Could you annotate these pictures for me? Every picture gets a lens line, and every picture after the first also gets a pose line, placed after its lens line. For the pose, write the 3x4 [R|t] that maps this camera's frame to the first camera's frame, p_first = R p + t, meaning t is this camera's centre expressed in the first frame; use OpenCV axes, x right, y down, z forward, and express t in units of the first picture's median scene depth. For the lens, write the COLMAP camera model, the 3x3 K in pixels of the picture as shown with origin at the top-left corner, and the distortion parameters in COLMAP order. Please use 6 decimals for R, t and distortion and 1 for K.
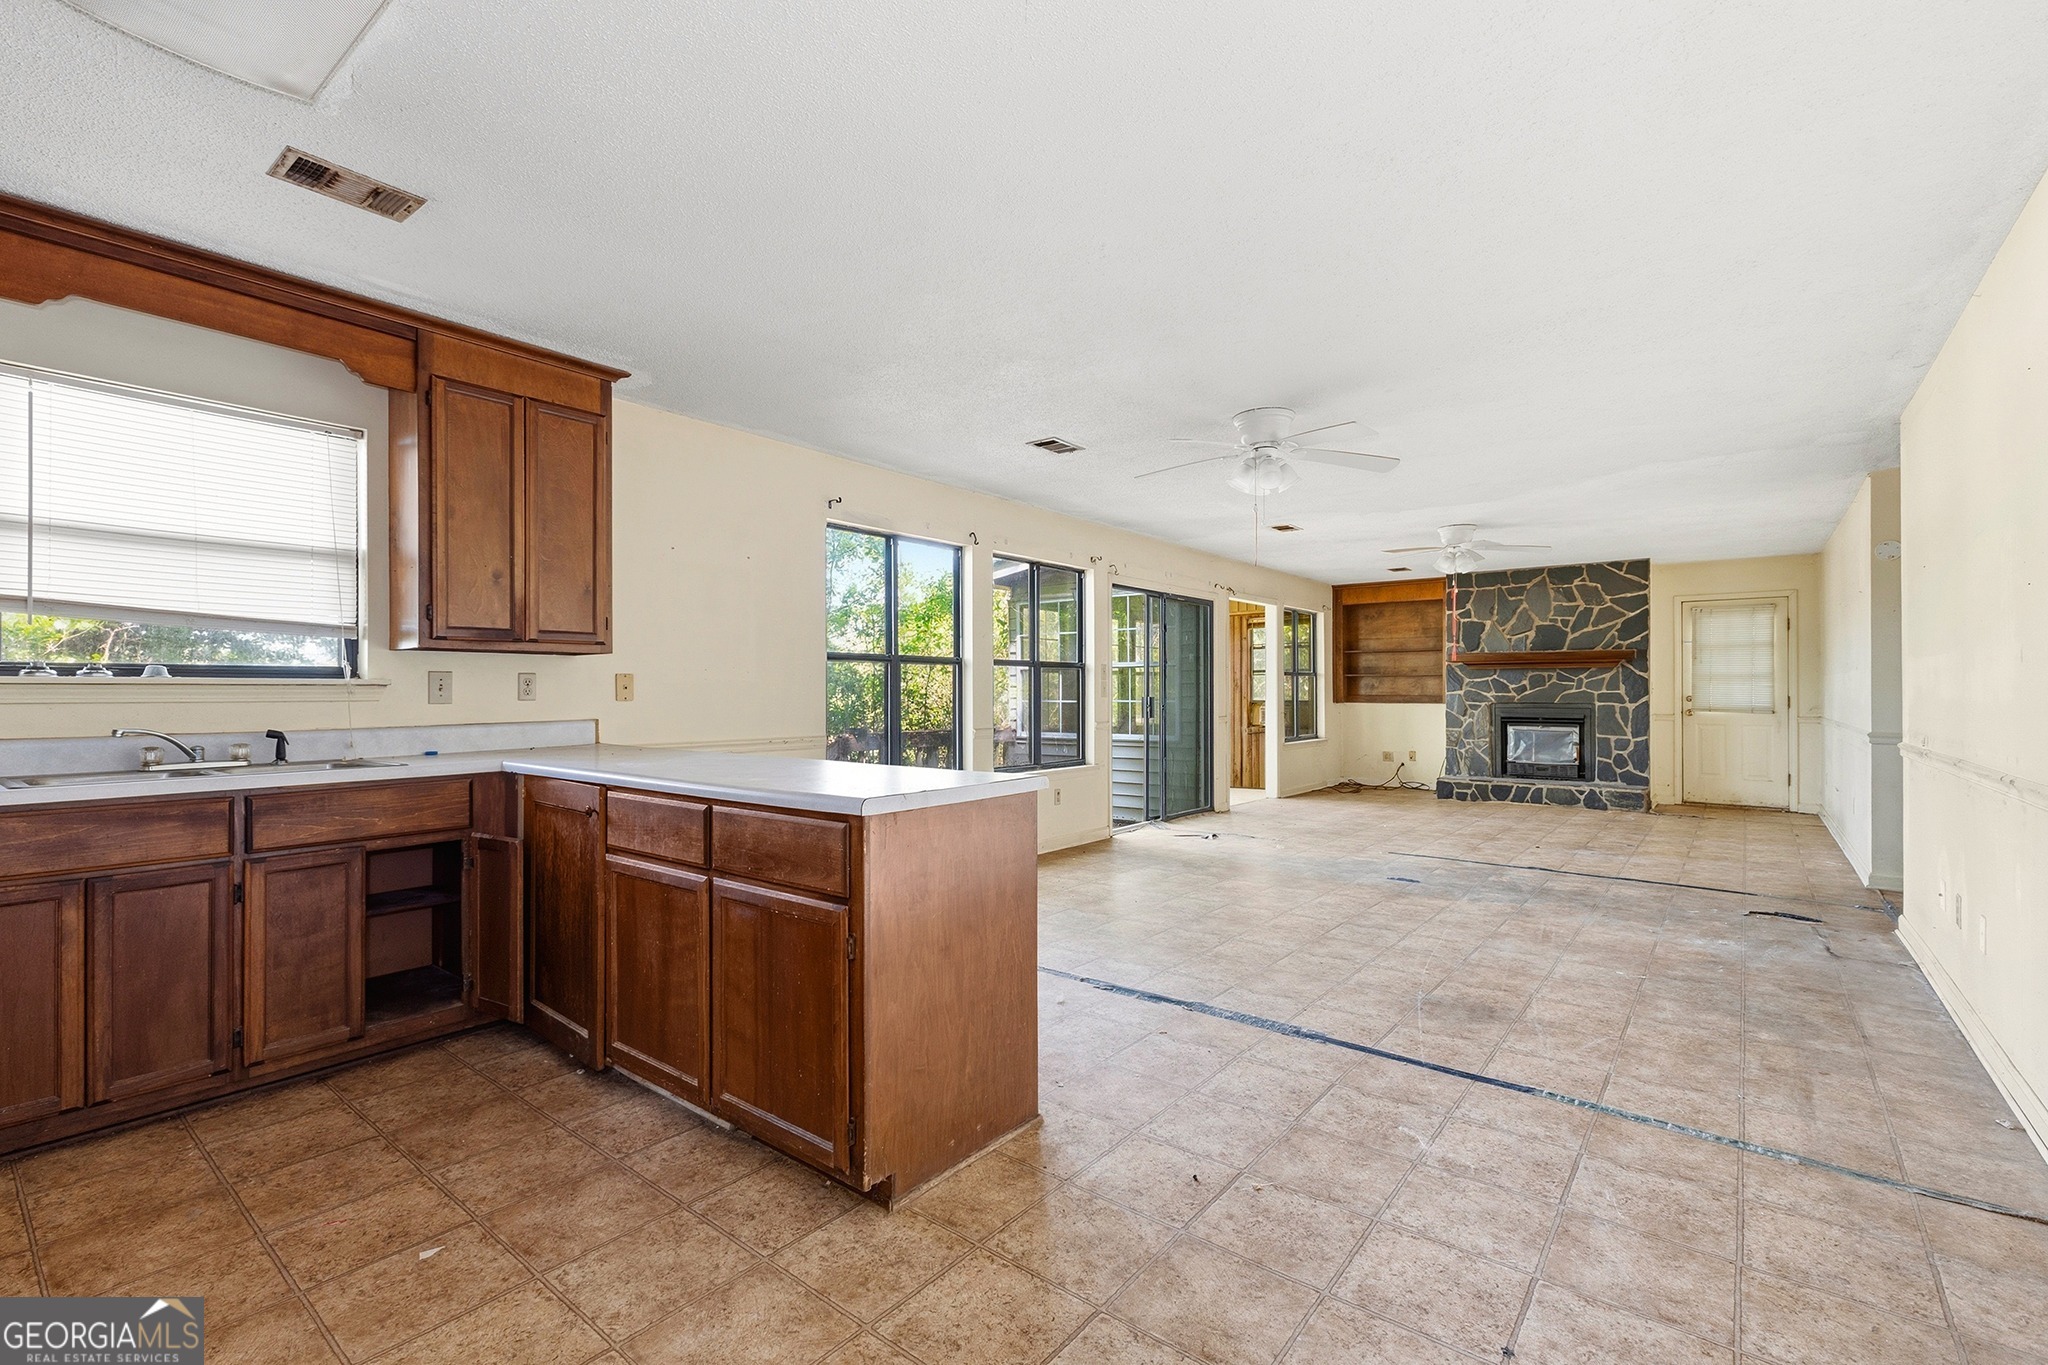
lens RADIAL K [[903.8, 0, 1021.9], [0, 903.8, 685.1], [0, 0, 1]] dist [0.012087, -0.000465]
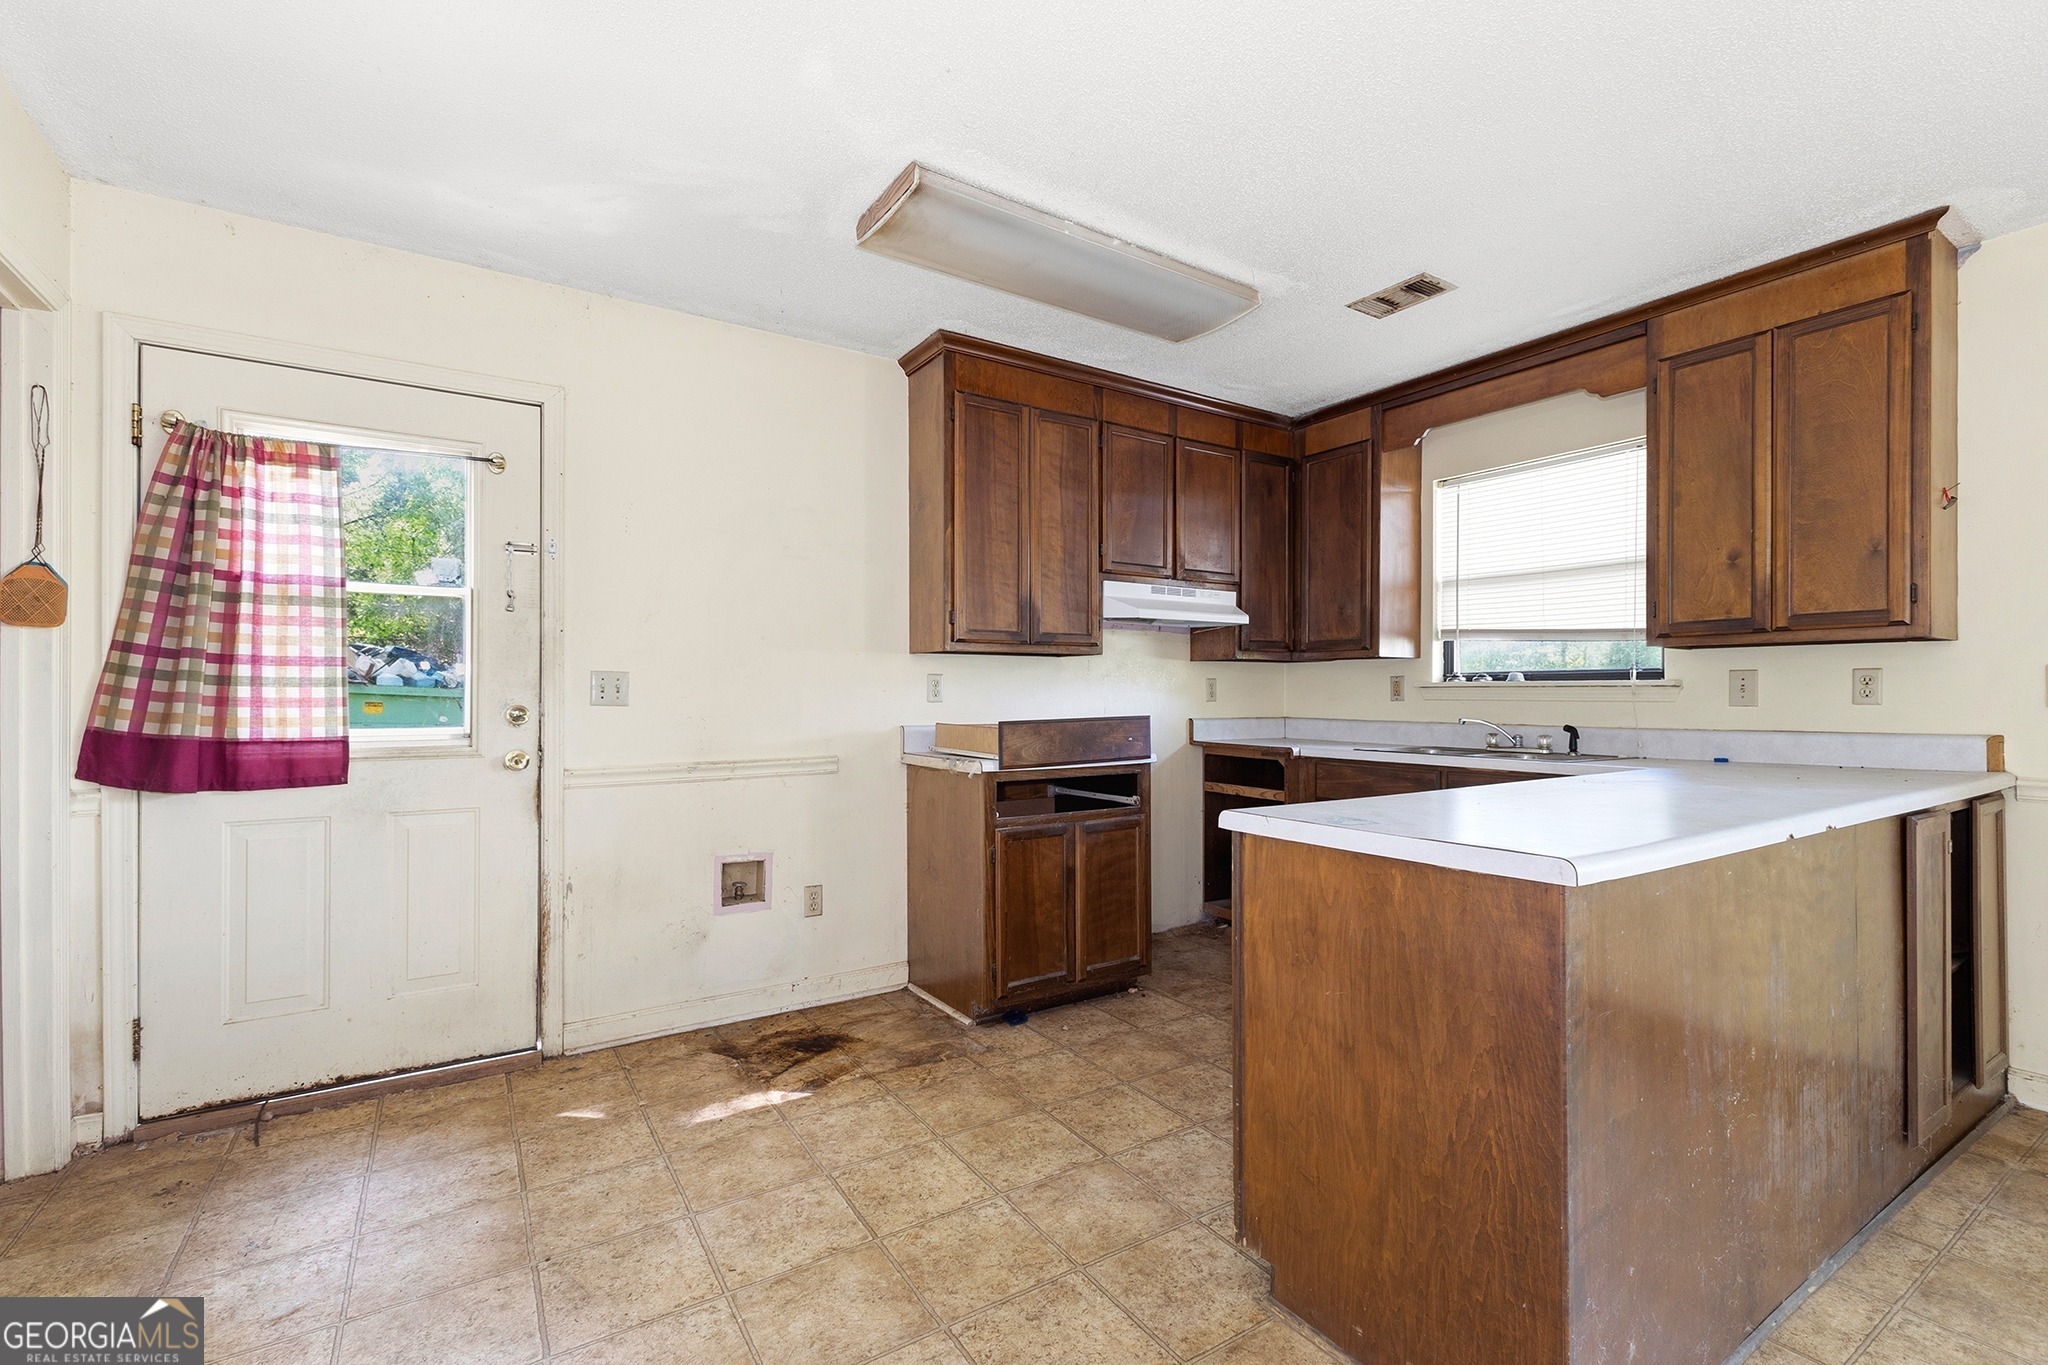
lens RADIAL K [[903.8, 0, 1031.5], [0, 903.8, 689.3], [0, 0, 1]] dist [0.012087, -0.000465]
pose [[-0.319633, -0.001531, -0.947540, 0.158609], [0.006915, 0.999968, -0.003948, 0.001058], [0.947516, -0.007814, -0.319613, 0.230640]]
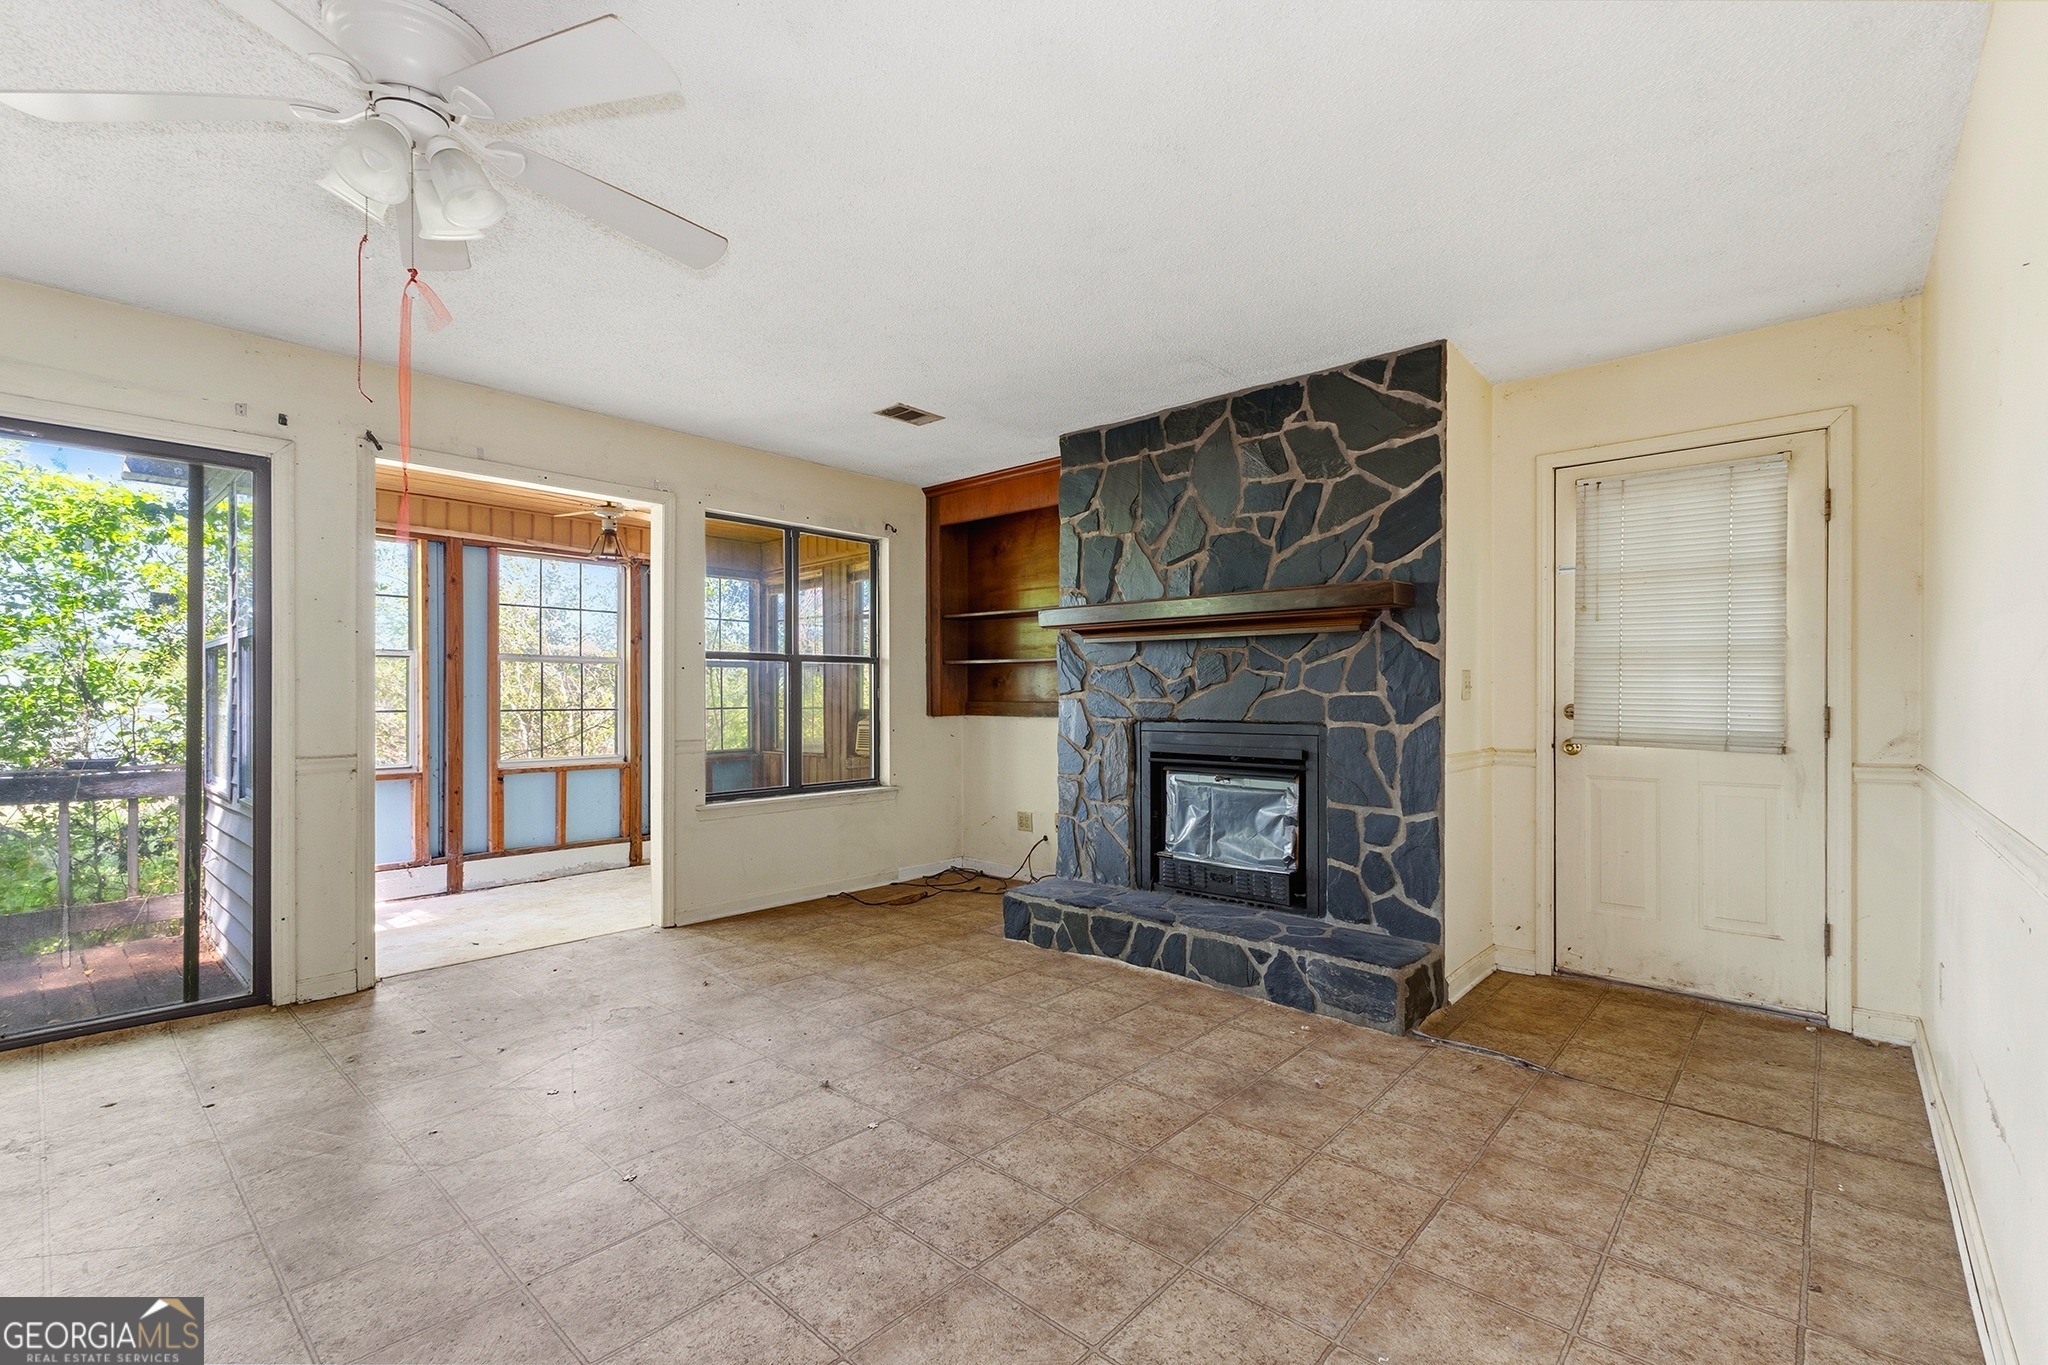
lens RADIAL K [[903.8, 0, 1033.0], [0, 903.8, 692.8], [0, 0, 1]] dist [0.012087, -0.000465]
pose [[0.998014, 0.000628, -0.062987, 0.537484], [-0.000451, 0.999996, 0.002826, 0.005875], [0.062989, -0.002792, 0.998010, 0.605860]]
